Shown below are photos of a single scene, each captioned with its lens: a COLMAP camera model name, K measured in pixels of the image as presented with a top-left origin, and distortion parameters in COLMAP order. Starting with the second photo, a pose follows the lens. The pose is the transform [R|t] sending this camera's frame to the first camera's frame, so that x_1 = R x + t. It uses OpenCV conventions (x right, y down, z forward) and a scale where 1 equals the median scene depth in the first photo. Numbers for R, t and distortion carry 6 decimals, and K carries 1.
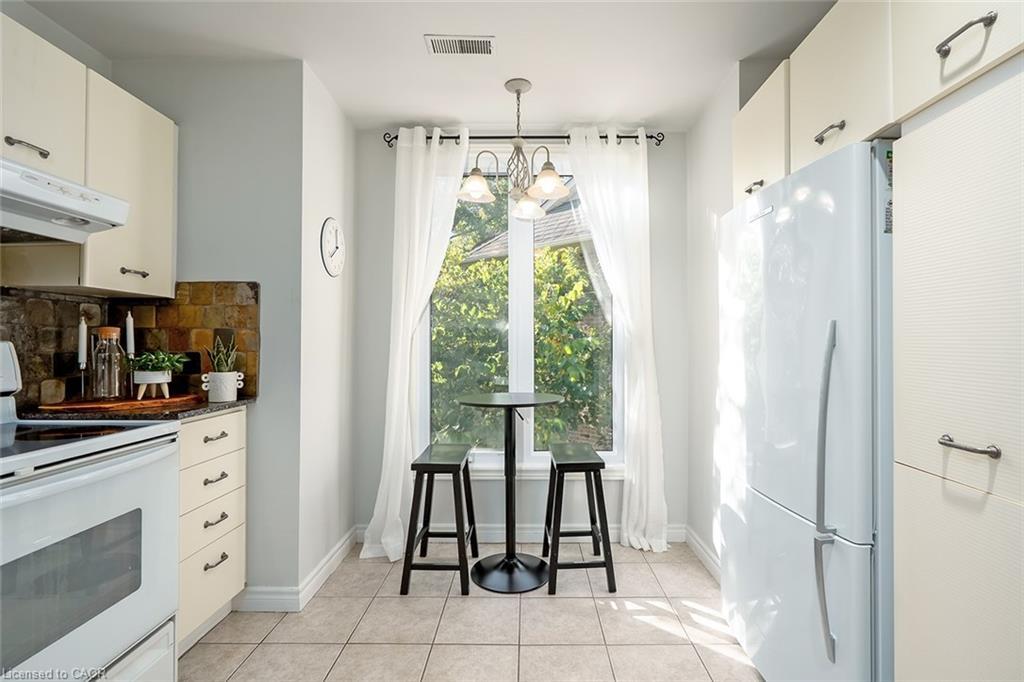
lens RADIAL K [[464.1, 0, 530.5], [0, 464.1, 339.3], [0, 0, 1]] dist [-0.003960, -0.000265]
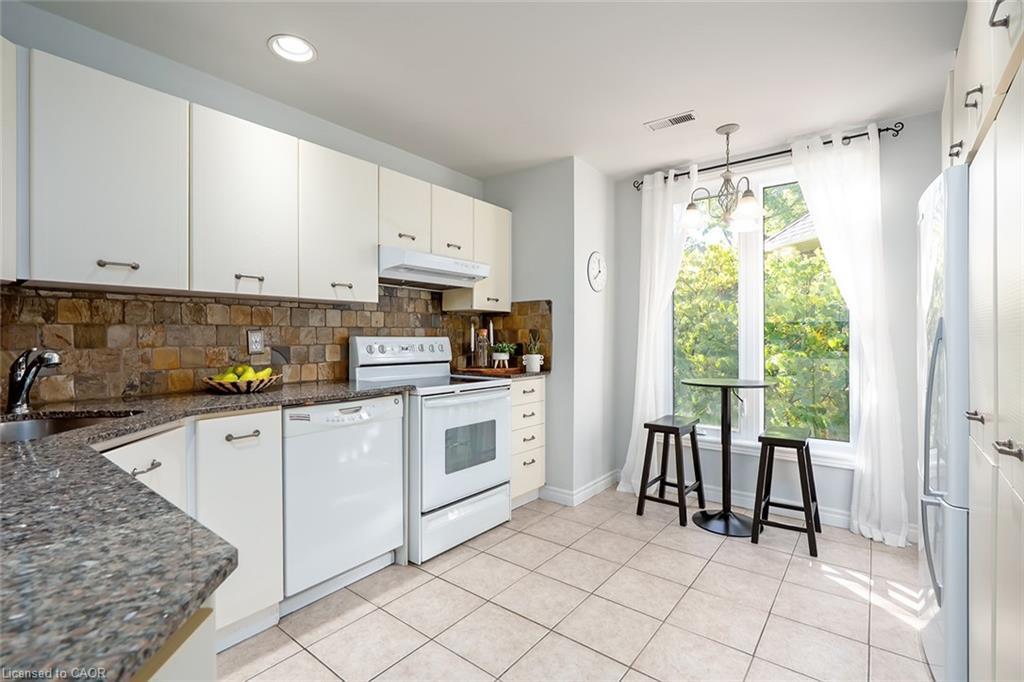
lens RADIAL K [[463.3, 0, 512.0], [0, 463.3, 341.0], [0, 0, 1]] dist [-0.002419, 0.000269]
pose [[0.781400, 0.003039, -0.624023, 0.320908], [0.007286, 0.999876, 0.013992, -0.003630], [0.623987, -0.015480, 0.781281, -0.358059]]
